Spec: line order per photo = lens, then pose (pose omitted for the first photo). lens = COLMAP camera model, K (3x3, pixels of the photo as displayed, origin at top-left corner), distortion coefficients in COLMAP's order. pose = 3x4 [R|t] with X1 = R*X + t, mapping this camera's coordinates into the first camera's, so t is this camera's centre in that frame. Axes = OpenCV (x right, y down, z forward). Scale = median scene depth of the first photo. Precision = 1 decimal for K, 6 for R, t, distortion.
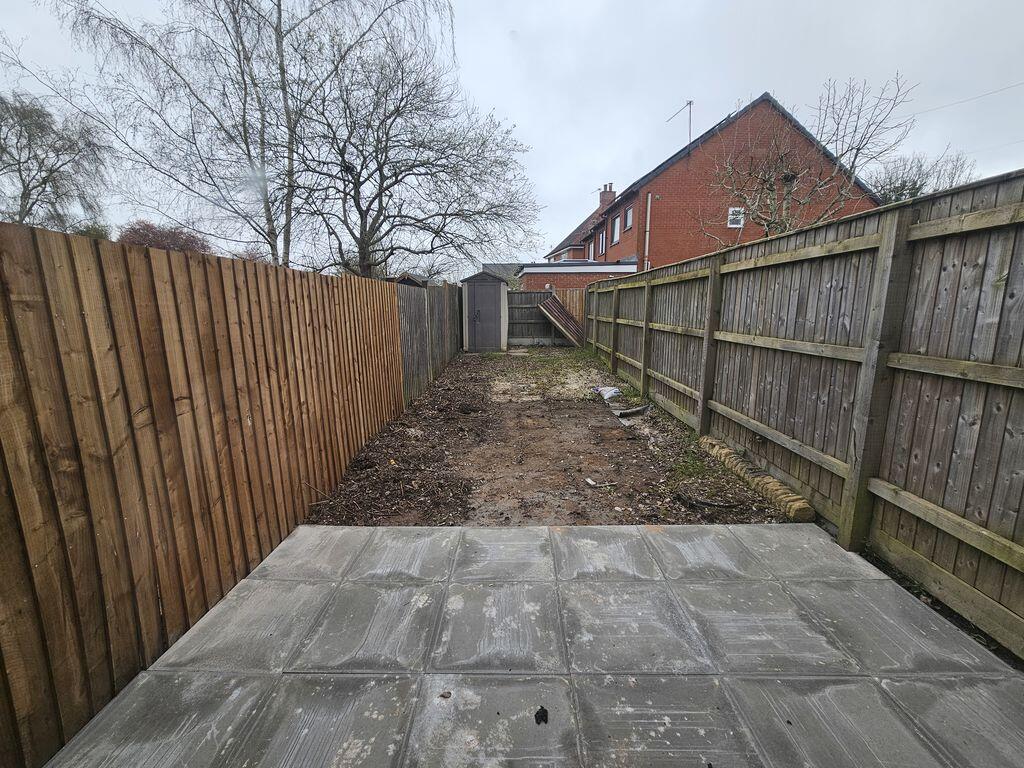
lens RADIAL K [[416.6, 0, 507.4], [0, 416.6, 383.1], [0, 0, 1]] dist [0.002532, -0.000088]
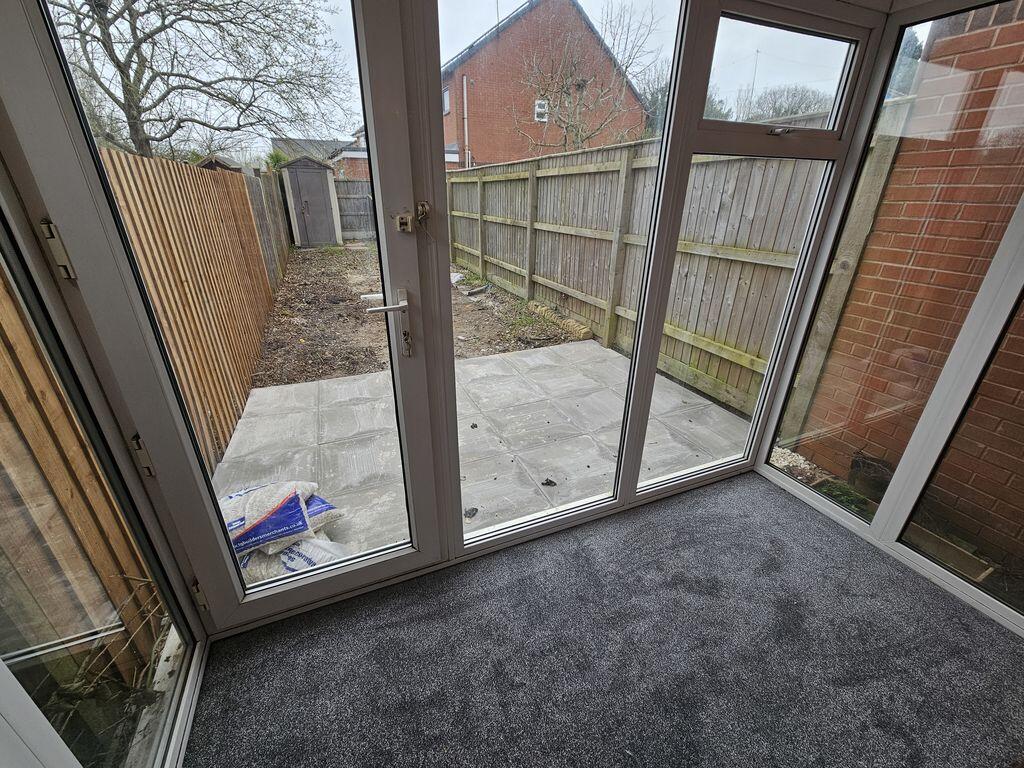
lens RADIAL K [[416.6, 0, 507.4], [0, 416.6, 383.1], [0, 0, 1]] dist [0.002532, -0.000088]
pose [[0.914537, -0.154446, 0.373855, -0.212513], [0.060071, 0.965846, 0.252058, 0.042178], [-0.400016, -0.208059, 0.892580, -0.356264]]
